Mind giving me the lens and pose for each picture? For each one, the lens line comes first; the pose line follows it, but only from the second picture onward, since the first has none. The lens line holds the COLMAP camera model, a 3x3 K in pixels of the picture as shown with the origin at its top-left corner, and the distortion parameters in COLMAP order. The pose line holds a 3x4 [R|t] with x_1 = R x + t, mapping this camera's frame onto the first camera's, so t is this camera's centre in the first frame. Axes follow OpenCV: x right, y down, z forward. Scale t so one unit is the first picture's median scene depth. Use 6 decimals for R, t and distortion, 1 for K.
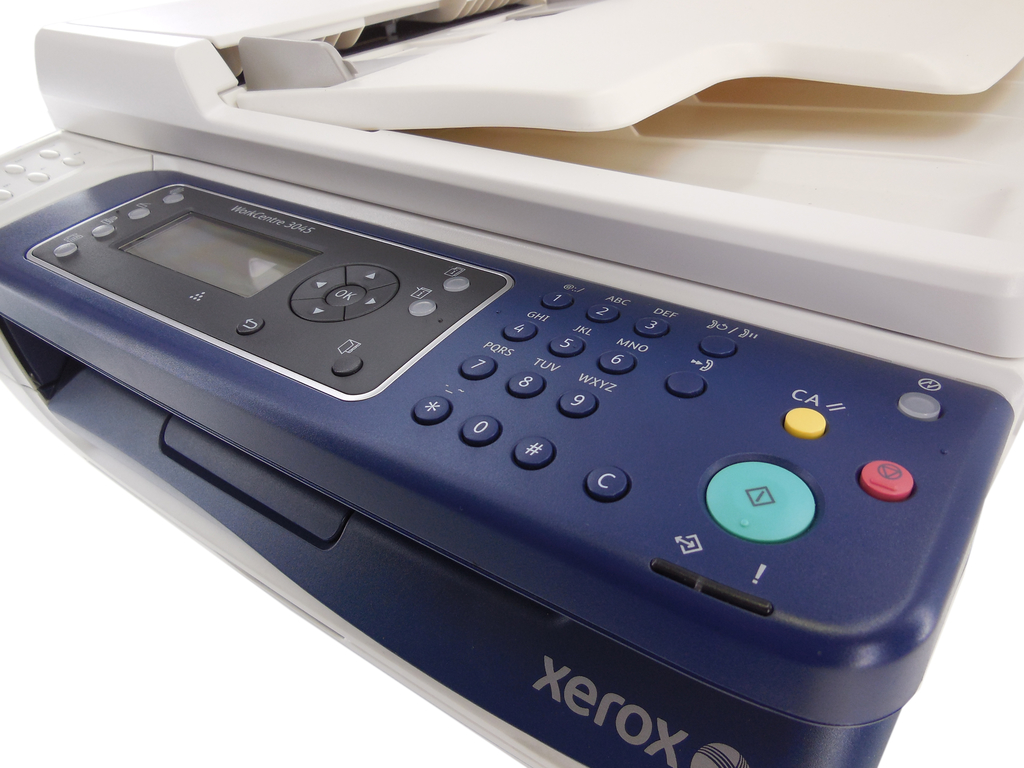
lens RADIAL K [[759.9, 0, 517.0], [0, 759.9, 382.6], [0, 0, 1]] dist [-0.021223, 0.002826]
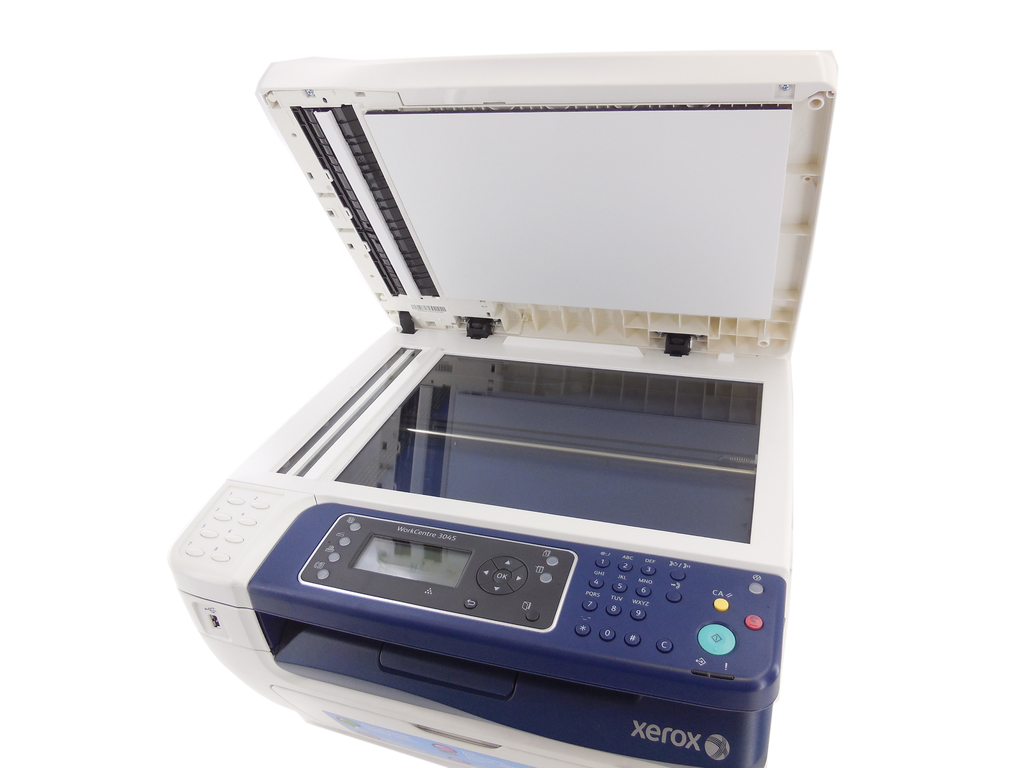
lens RADIAL K [[759.9, 0, 517.0], [0, 759.9, 382.6], [0, 0, 1]] dist [-0.021223, 0.002826]
pose [[0.952926, -0.154126, 0.261108, -0.754885], [0.184223, 0.978296, -0.094867, -0.501584], [-0.240820, 0.138503, 0.960637, -1.292477]]
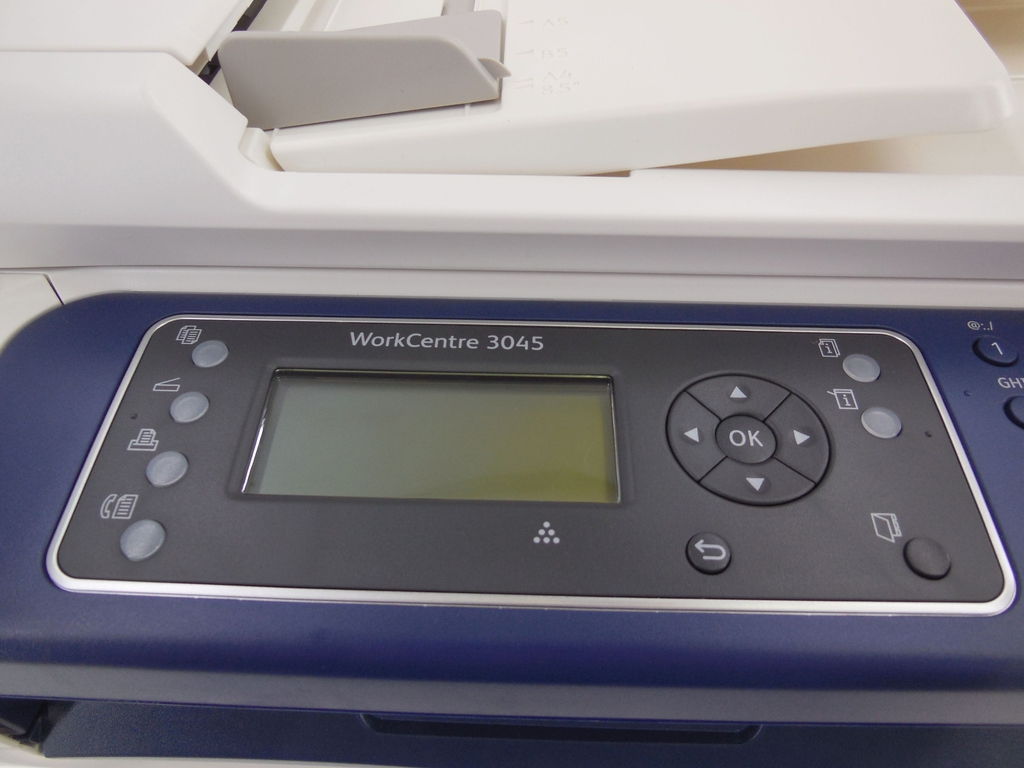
lens RADIAL K [[759.9, 0, 517.0], [0, 759.9, 382.6], [0, 0, 1]] dist [-0.021223, 0.002826]
pose [[0.825447, -0.369725, 0.426544, -0.767506], [0.281517, 0.924598, 0.256644, -0.453379], [-0.489270, -0.091766, 0.867291, 0.589386]]
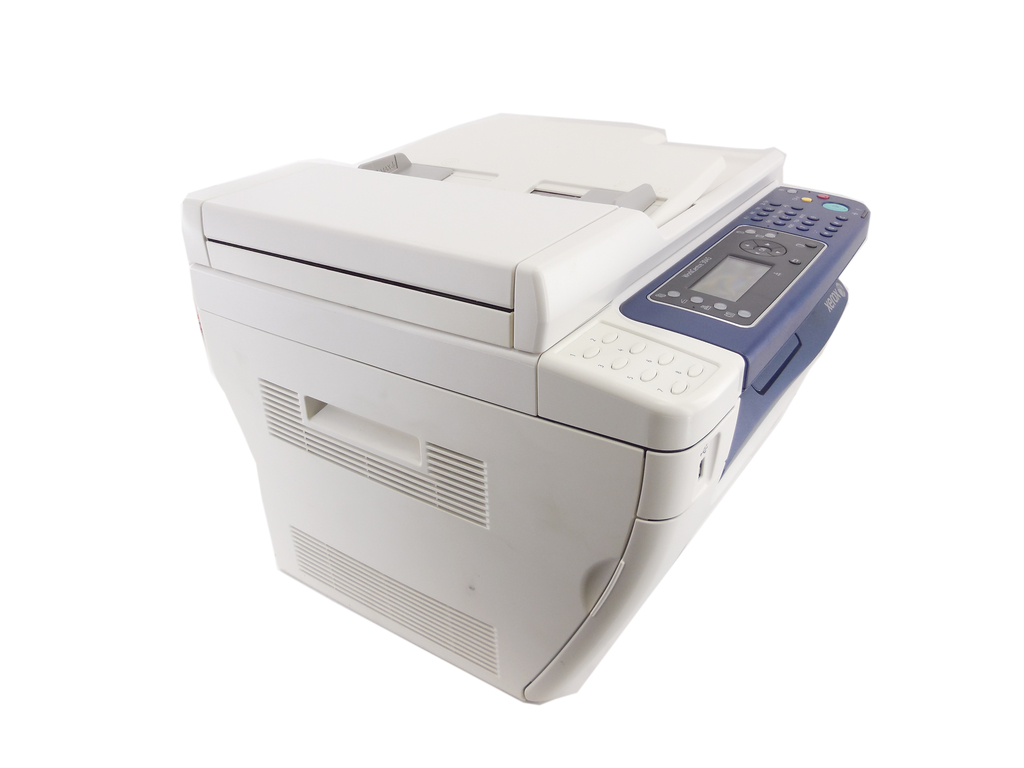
lens RADIAL K [[759.9, 0, 517.0], [0, 759.9, 382.6], [0, 0, 1]] dist [-0.021223, 0.002826]
pose [[-0.028054, -0.441371, 0.896886, -2.915451], [0.591705, 0.715828, 0.370778, -1.333833], [-0.805666, 0.541093, 0.241080, 1.465090]]
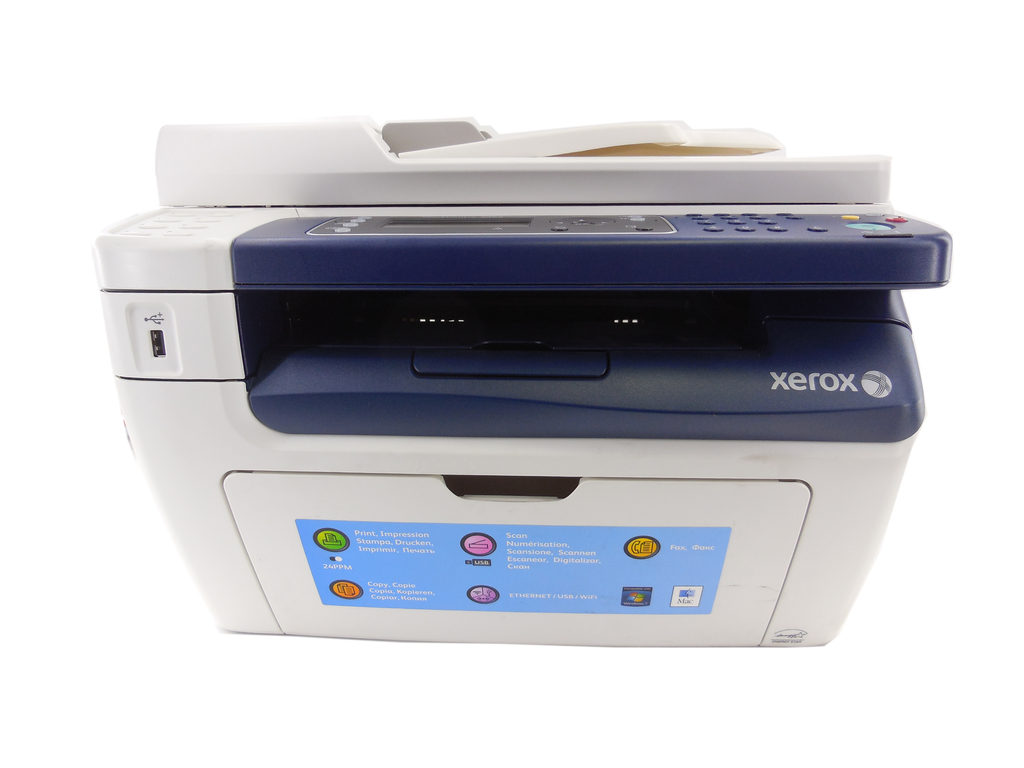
lens RADIAL K [[759.9, 0, 517.0], [0, 759.9, 382.6], [0, 0, 1]] dist [-0.021223, 0.002826]
pose [[0.842120, -0.103927, 0.529181, -1.457448], [0.280513, 0.922477, -0.265232, 0.702505], [-0.460593, 0.371800, 0.805989, -0.181382]]
